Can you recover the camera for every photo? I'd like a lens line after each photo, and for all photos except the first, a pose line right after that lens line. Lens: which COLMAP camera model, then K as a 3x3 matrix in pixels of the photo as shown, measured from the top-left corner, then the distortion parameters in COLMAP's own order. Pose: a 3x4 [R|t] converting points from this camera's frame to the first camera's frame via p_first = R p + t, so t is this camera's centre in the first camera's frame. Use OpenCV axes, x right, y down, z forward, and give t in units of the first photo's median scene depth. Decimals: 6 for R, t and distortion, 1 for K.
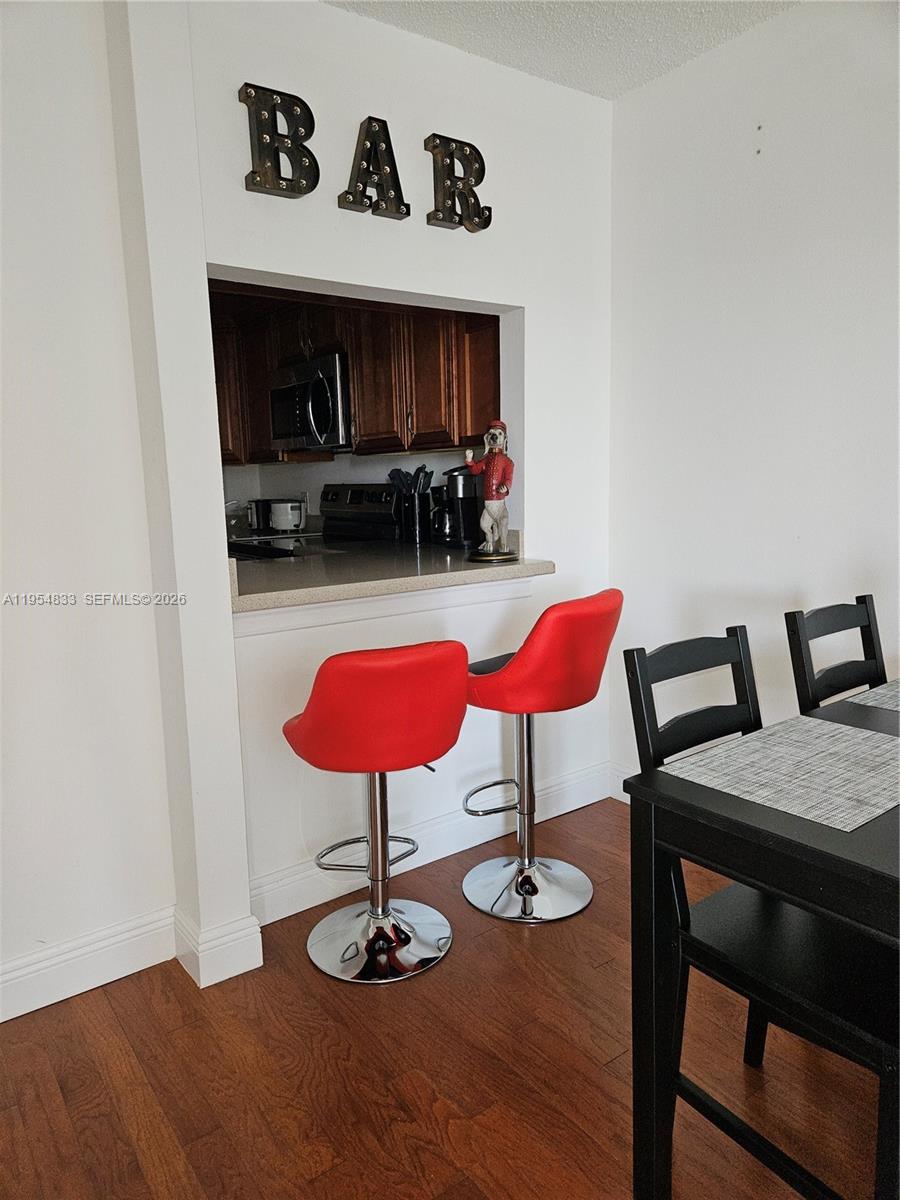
lens RADIAL K [[805.9, 0, 450.0], [0, 805.9, 600.0], [0, 0, 1]] dist [0.072559, -0.059107]
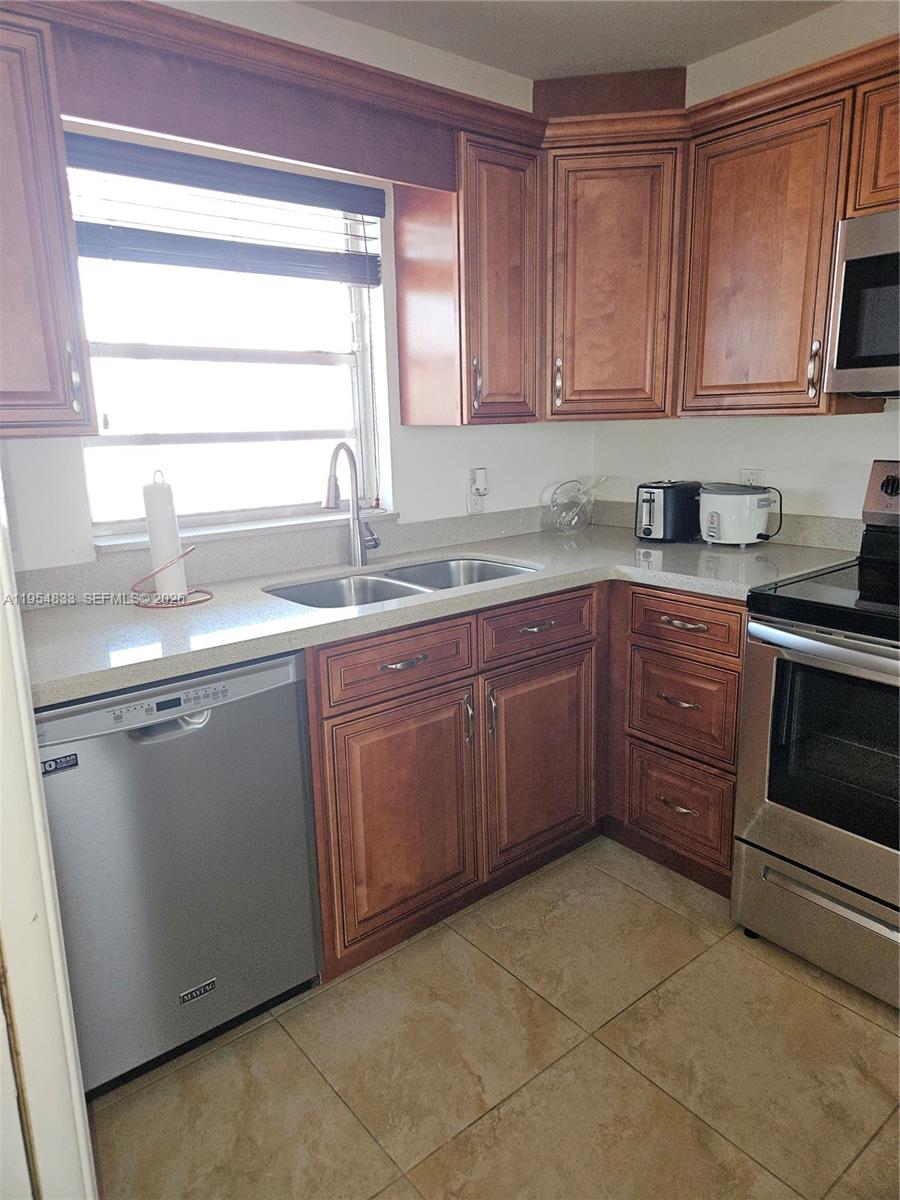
lens RADIAL K [[805.9, 0, 450.0], [0, 805.9, 600.0], [0, 0, 1]] dist [0.072559, -0.059107]
pose [[0.998944, -0.006125, 0.045532, -0.454250], [0.002688, 0.997166, 0.075179, -0.098494], [-0.045863, -0.074977, 0.996130, 0.516297]]
